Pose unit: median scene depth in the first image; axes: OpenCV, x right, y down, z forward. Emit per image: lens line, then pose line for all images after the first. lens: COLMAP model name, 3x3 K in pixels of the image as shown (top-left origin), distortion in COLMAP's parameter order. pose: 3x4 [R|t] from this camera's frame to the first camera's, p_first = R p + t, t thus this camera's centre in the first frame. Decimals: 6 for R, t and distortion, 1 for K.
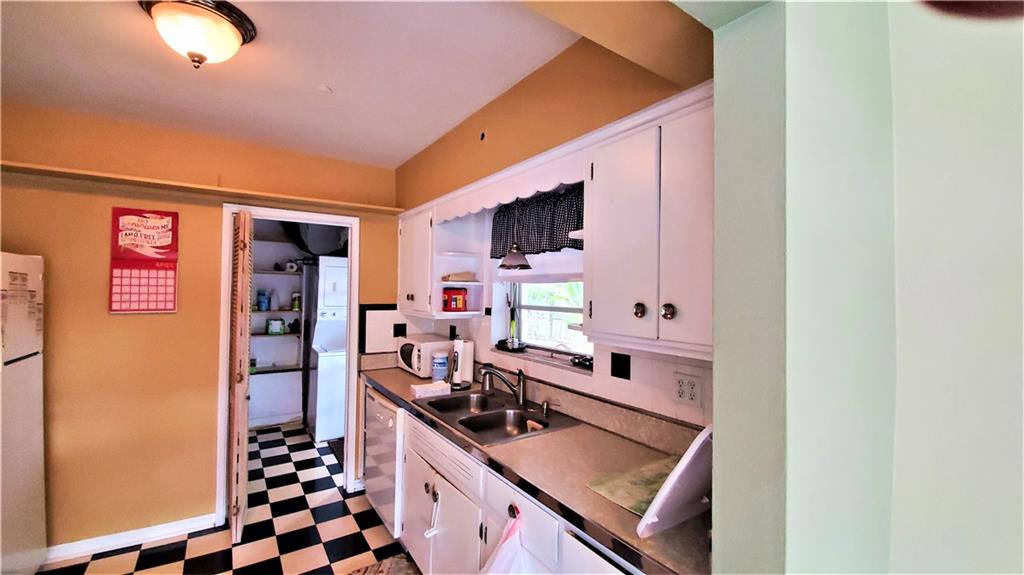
lens RADIAL K [[416.1, 0, 512.0], [0, 416.1, 287.5], [0, 0, 1]] dist [-0.001292, -0.000150]
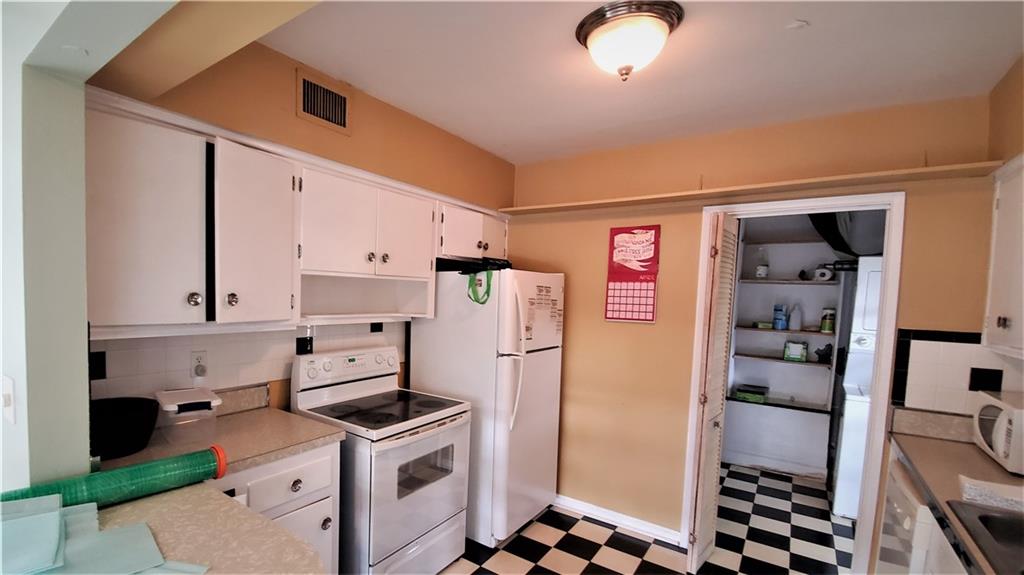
lens RADIAL K [[535.1, 0, 511.4], [0, 535.1, 330.7], [0, 0, 1]] dist [-0.002069, -0.001300]
pose [[0.298354, 0.062025, -0.952438, 0.256133], [-0.015829, 0.998071, 0.060039, 0.003273], [0.954324, -0.002836, 0.298760, 0.199022]]
